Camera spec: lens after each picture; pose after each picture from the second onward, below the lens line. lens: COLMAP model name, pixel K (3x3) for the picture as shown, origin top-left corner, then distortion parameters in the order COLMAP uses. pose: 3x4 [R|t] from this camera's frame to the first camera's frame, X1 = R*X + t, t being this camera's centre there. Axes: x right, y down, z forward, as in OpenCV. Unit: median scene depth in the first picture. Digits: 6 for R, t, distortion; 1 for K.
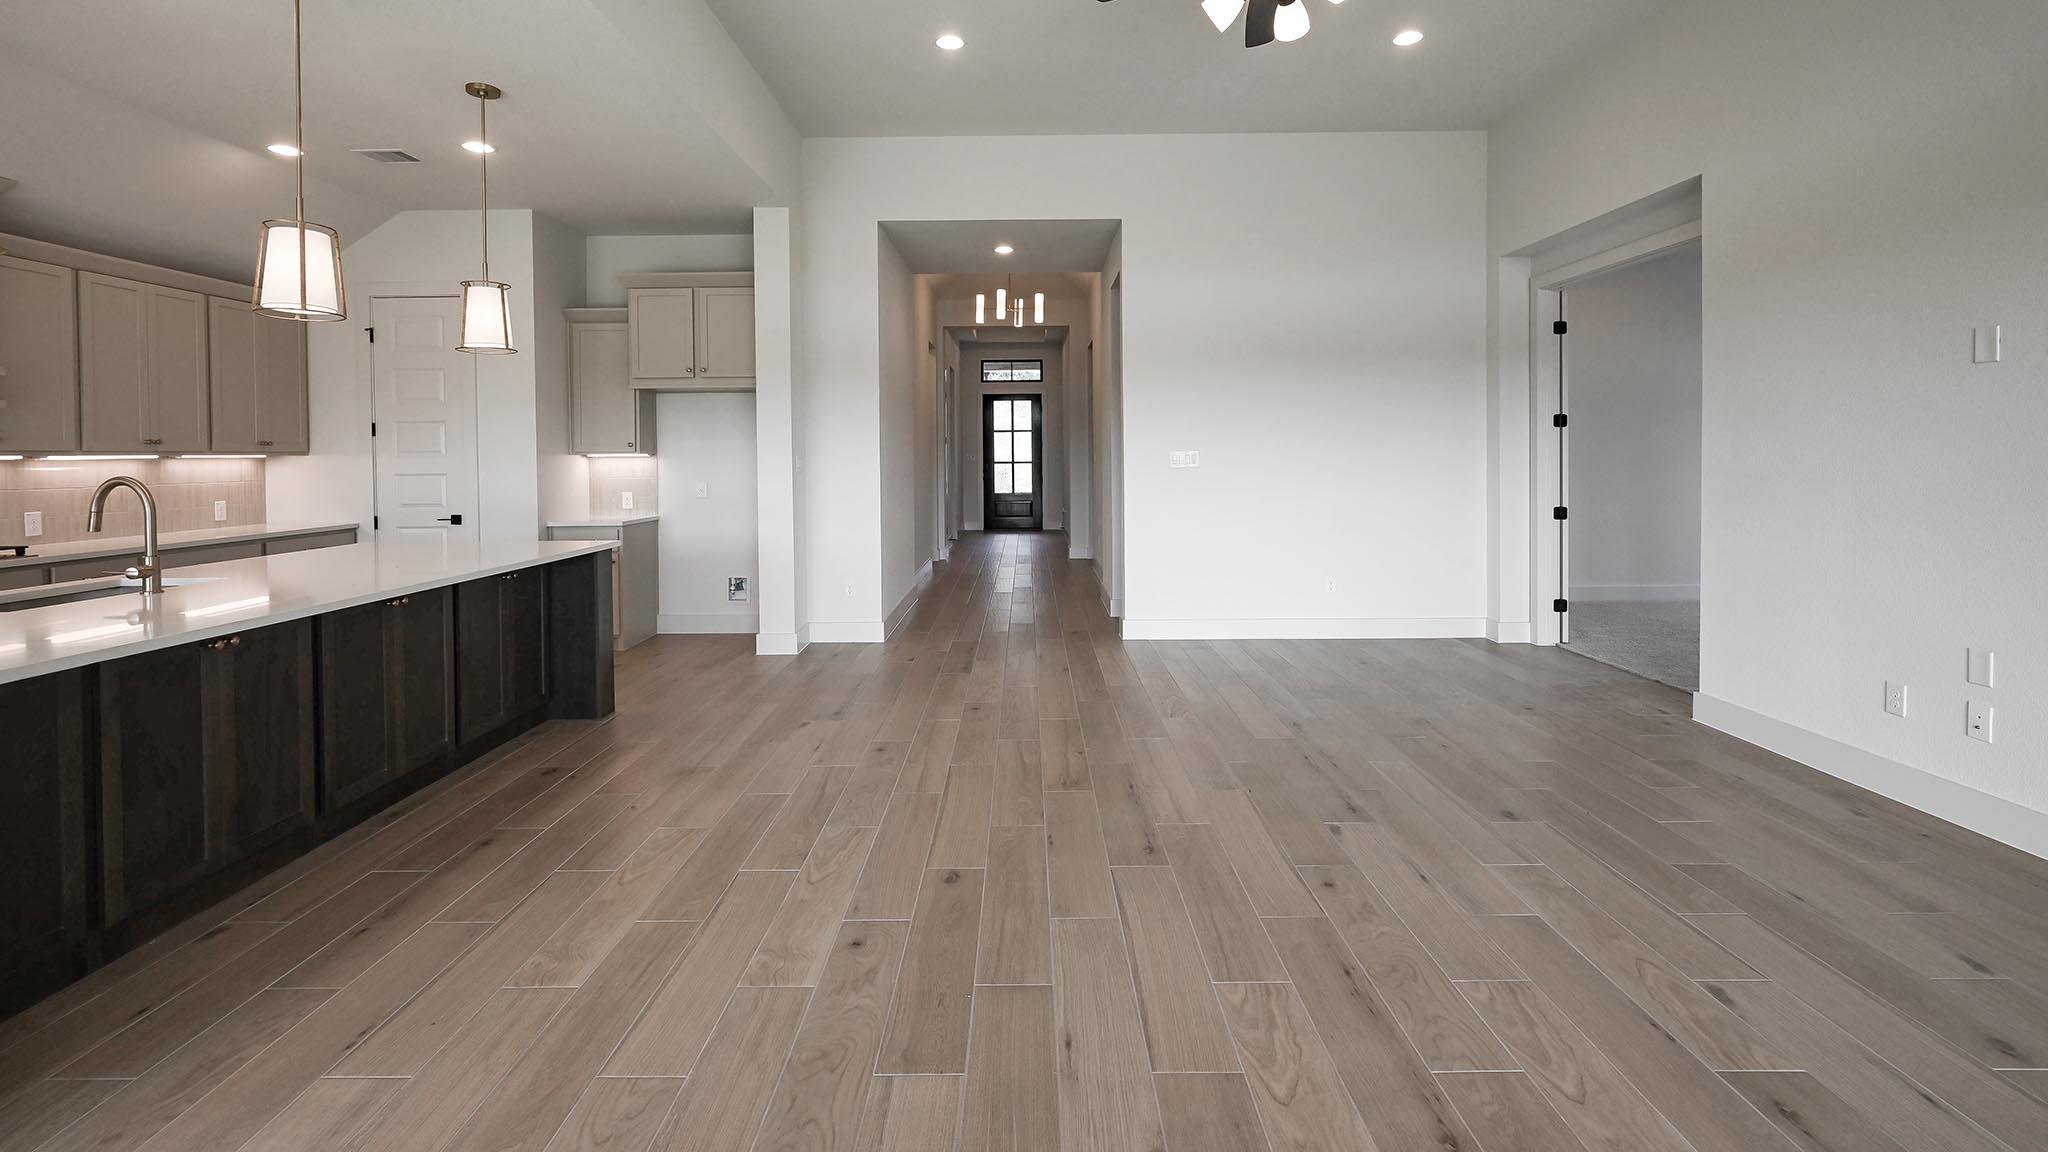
lens RADIAL K [[900.0, 0, 988.9], [0, 900.0, 456.0], [0, 0, 1]] dist [0.004621, 0.000540]
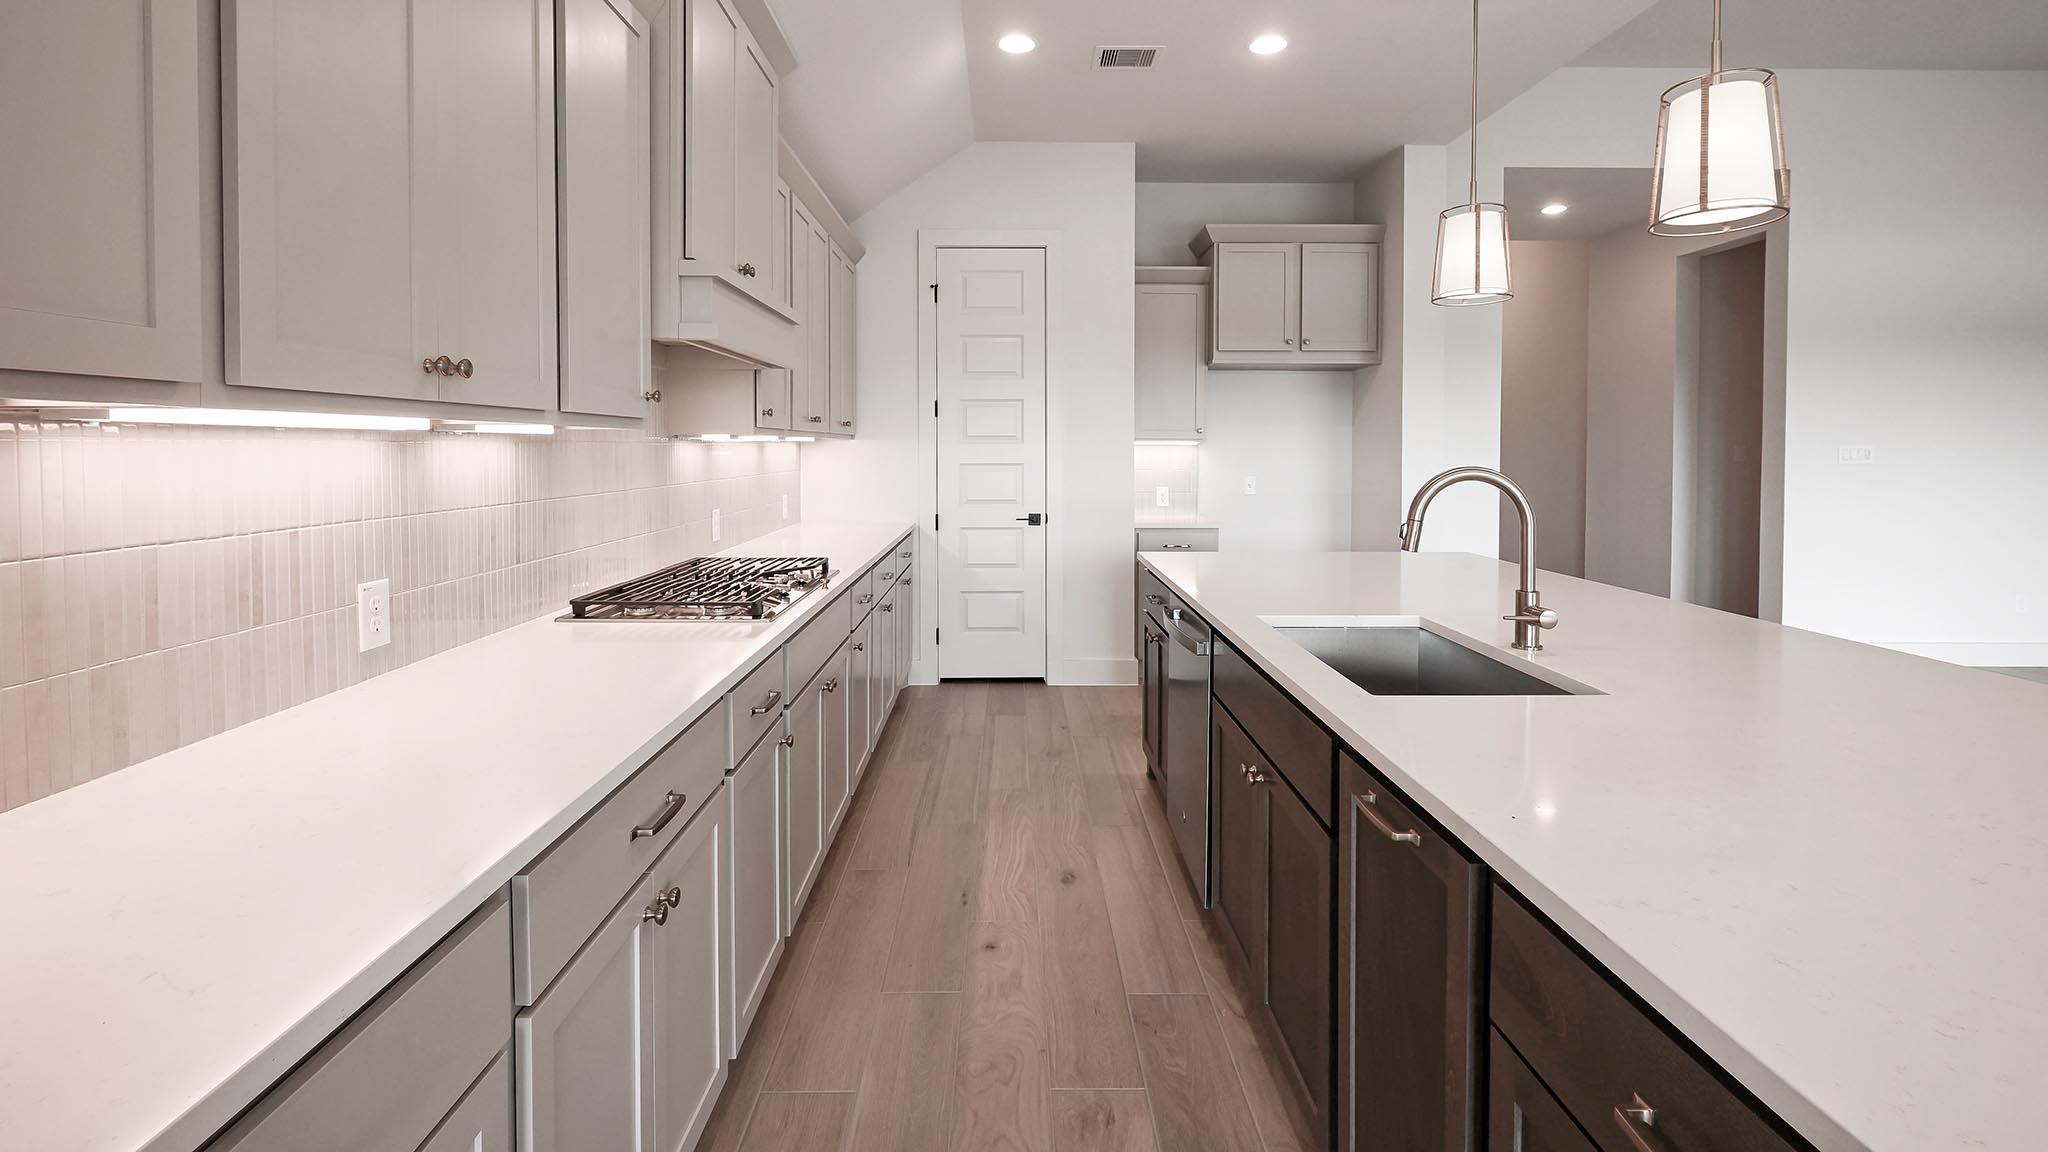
lens RADIAL K [[900.0, 0, 1022.6], [0, 900.0, 470.9], [0, 0, 1]] dist [0.004621, 0.000540]
pose [[0.999705, 0.011328, 0.021464, -0.612715], [-0.011882, 0.999595, 0.025861, 0.004731], [-0.021162, -0.026109, 0.999435, 0.173839]]
